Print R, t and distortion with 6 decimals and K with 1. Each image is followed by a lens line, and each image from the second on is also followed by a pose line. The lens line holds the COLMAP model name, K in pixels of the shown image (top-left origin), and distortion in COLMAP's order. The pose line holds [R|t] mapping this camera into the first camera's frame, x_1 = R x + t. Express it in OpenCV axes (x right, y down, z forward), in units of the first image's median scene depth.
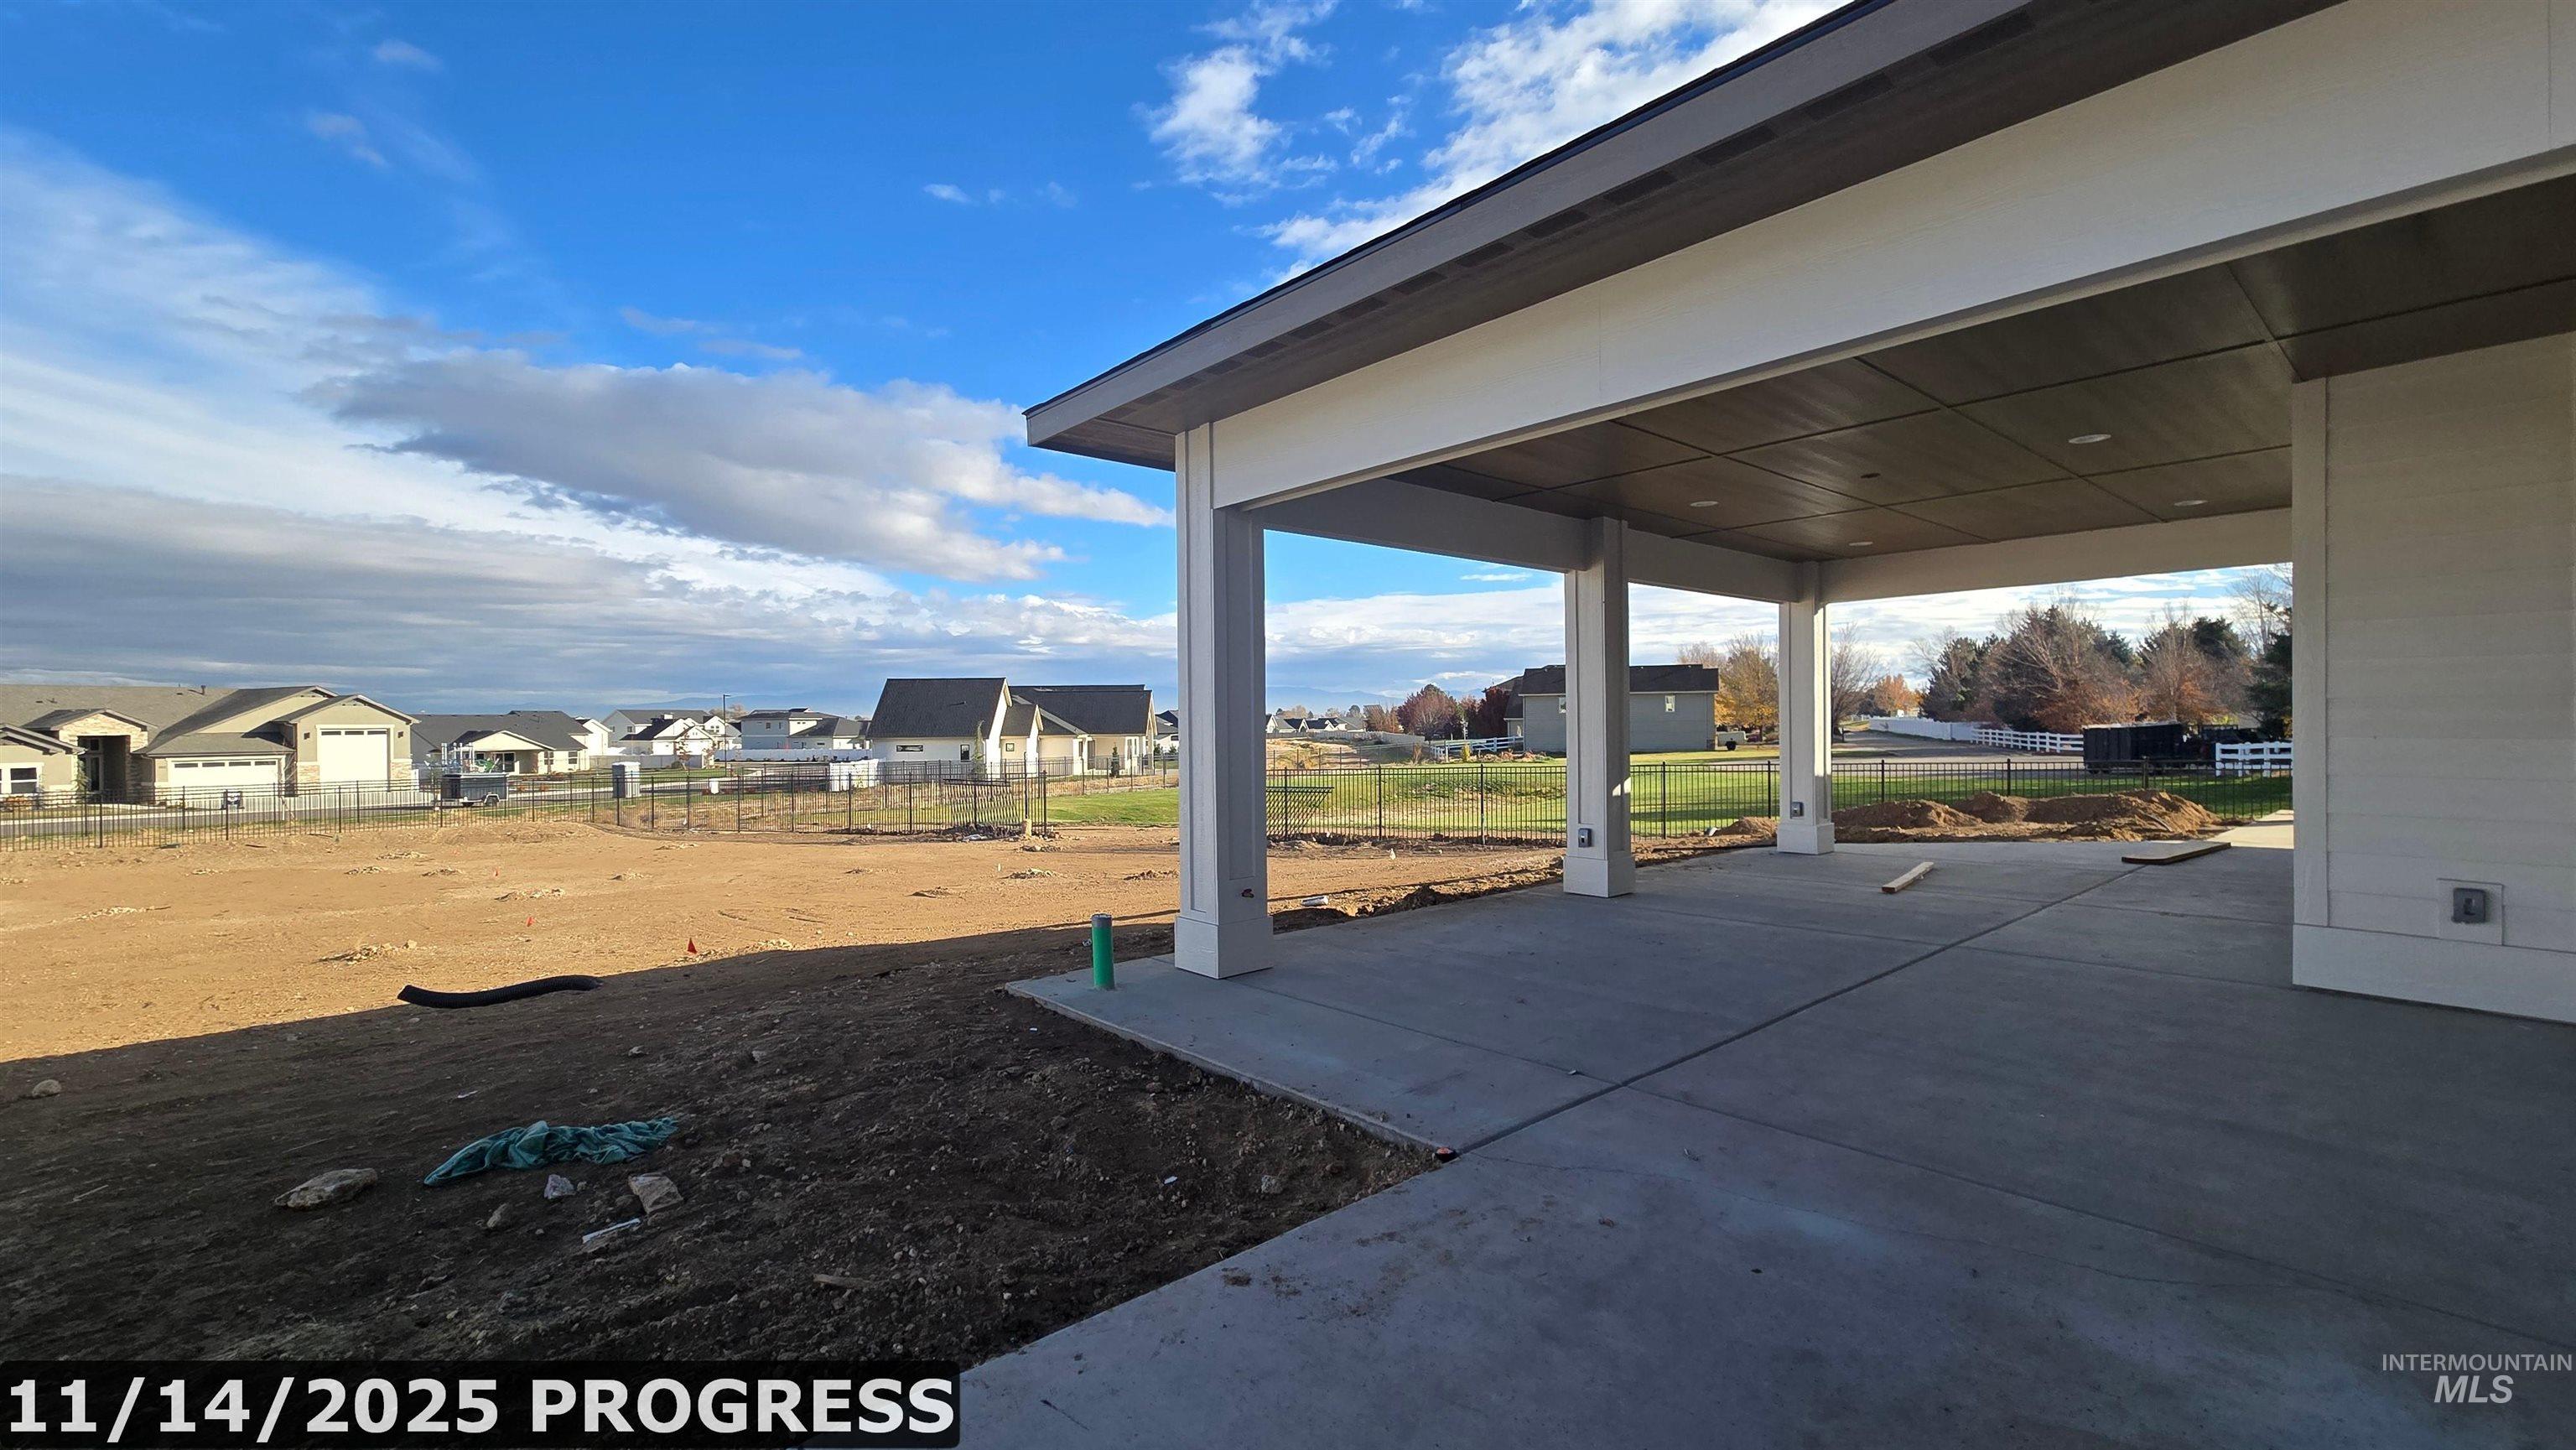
lens RADIAL K [[1030.9, 0, 1284.1], [0, 1030.9, 638.1], [0, 0, 1]] dist [-0.000666, -0.000469]
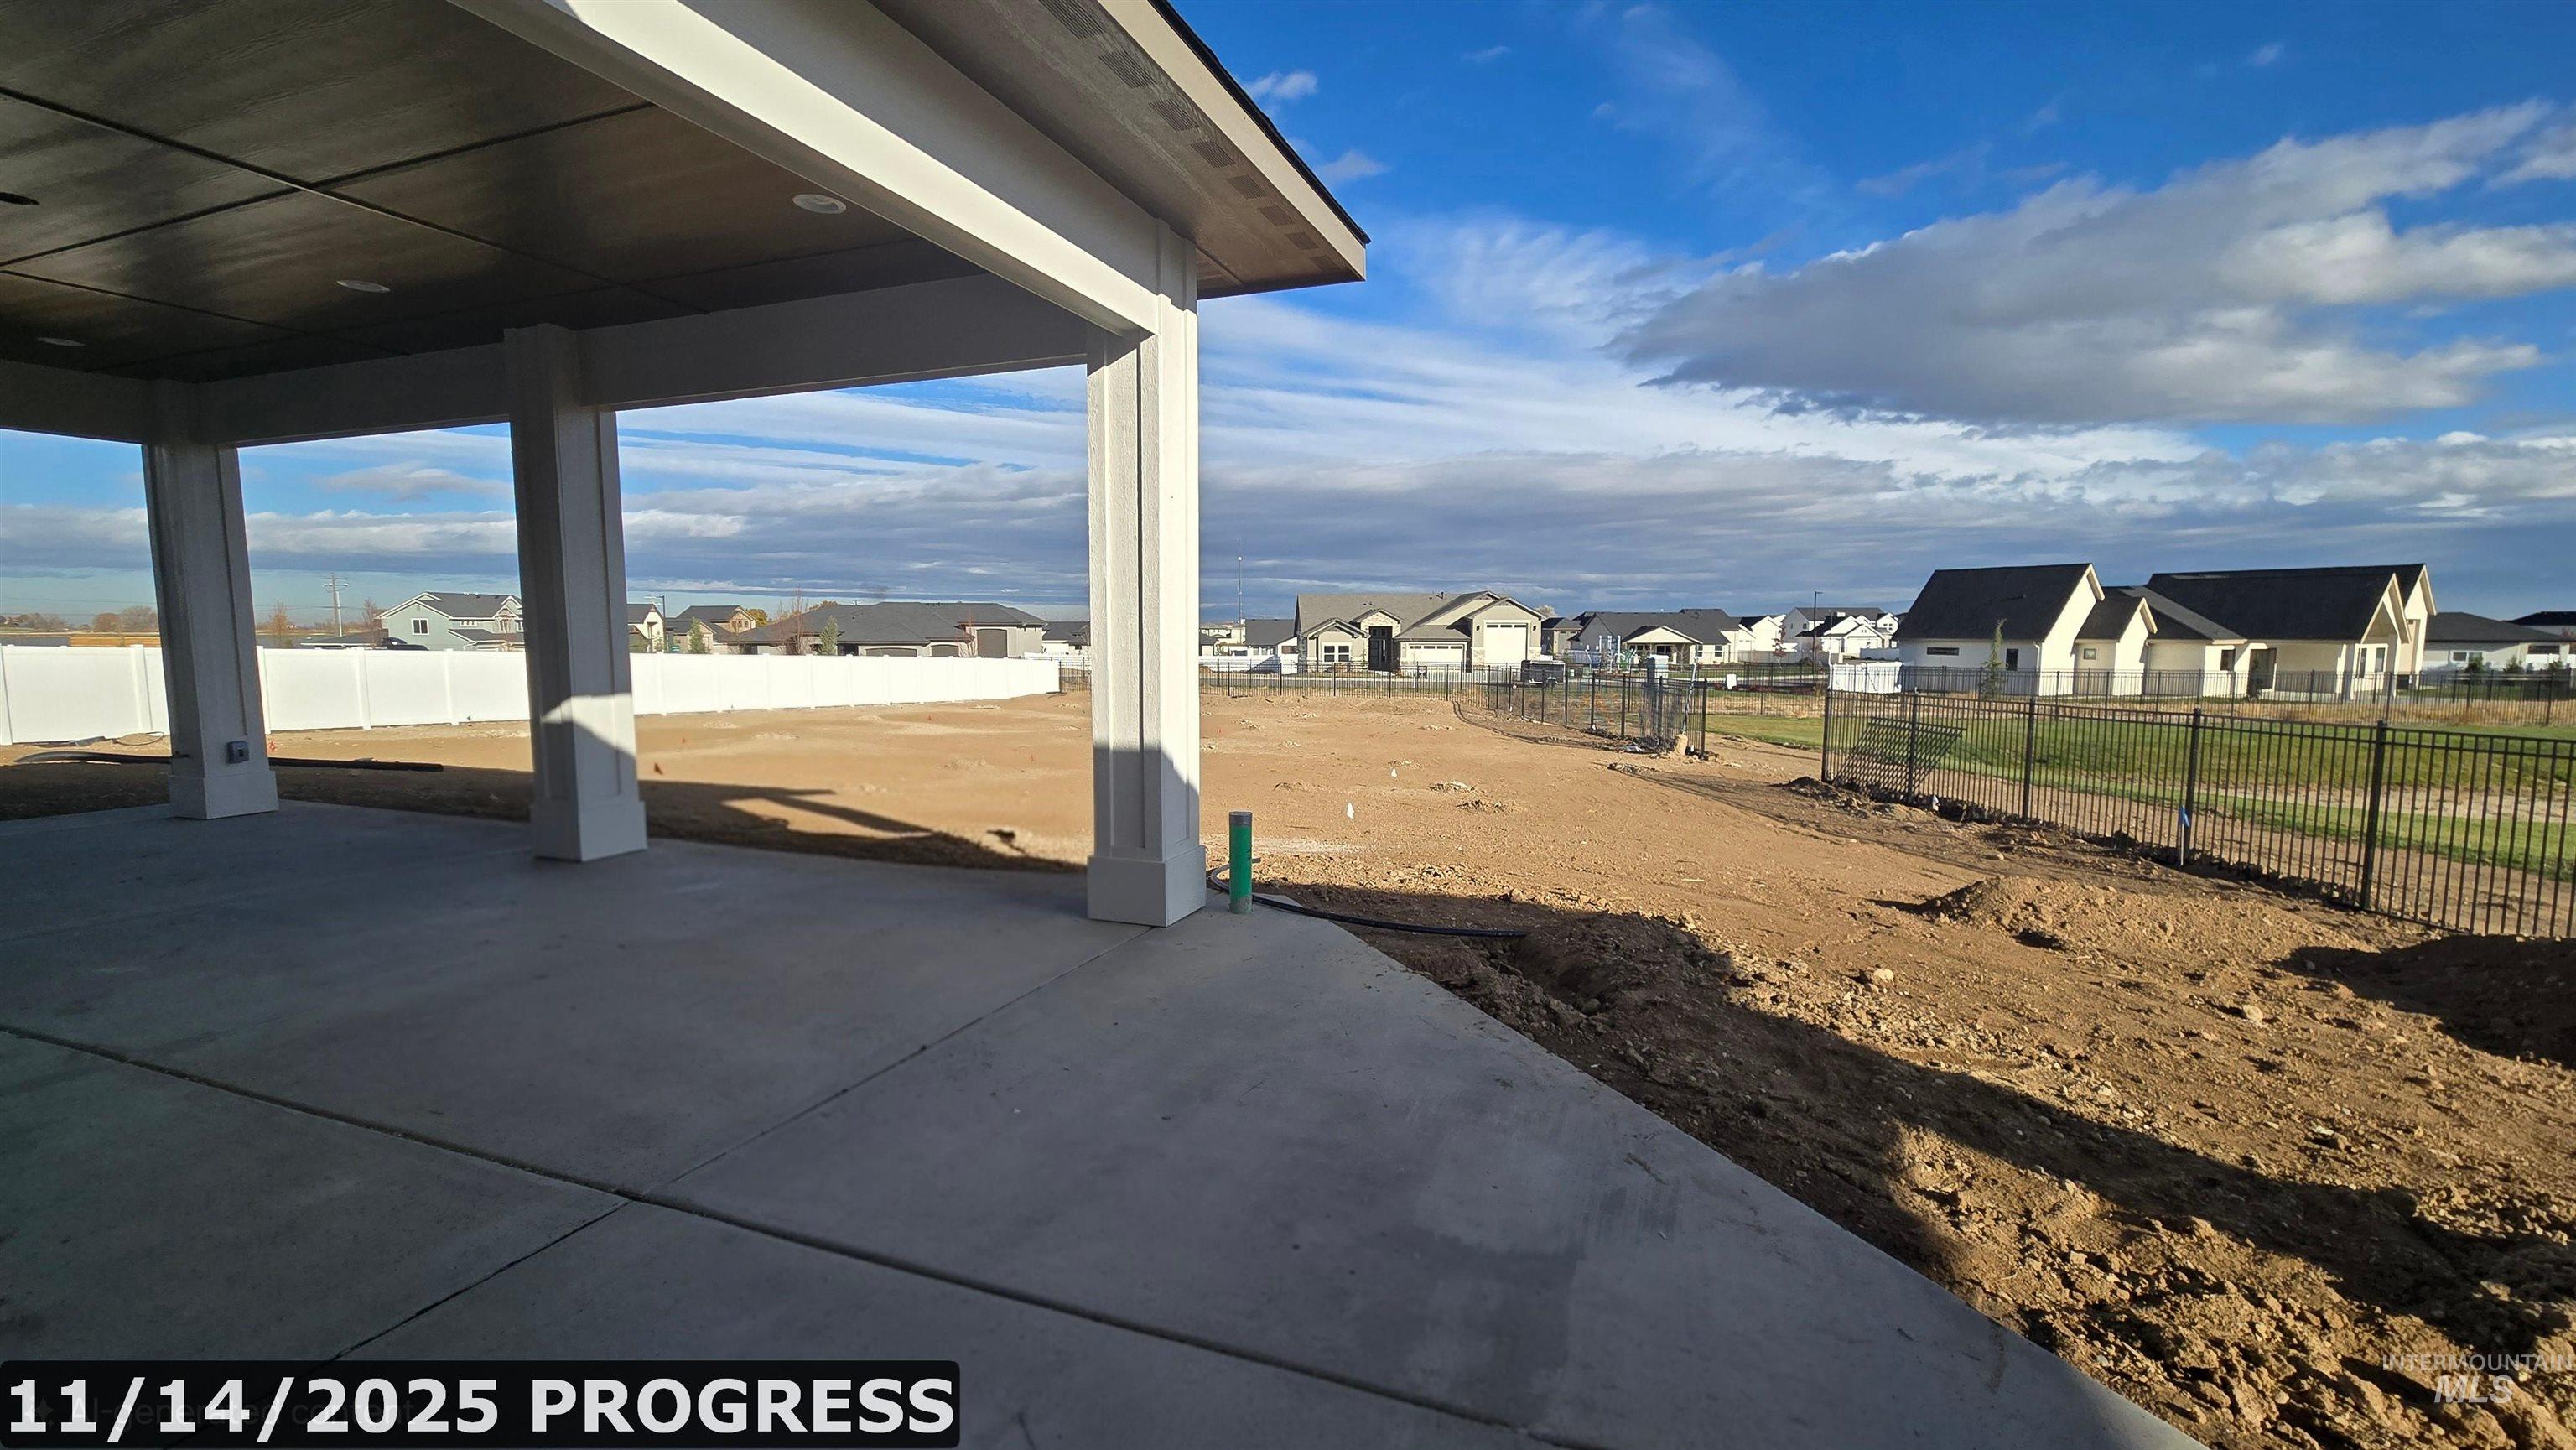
lens RADIAL K [[1049.0, 0, 1288.0], [0, 1049.0, 725.0], [0, 0, 1]] dist [0.001326, 0.000905]
pose [[0.476932, 0.092451, -0.874064, 0.137215], [0.066829, 0.987760, 0.140942, 0.008223], [0.876396, -0.125633, 0.464916, 0.108519]]
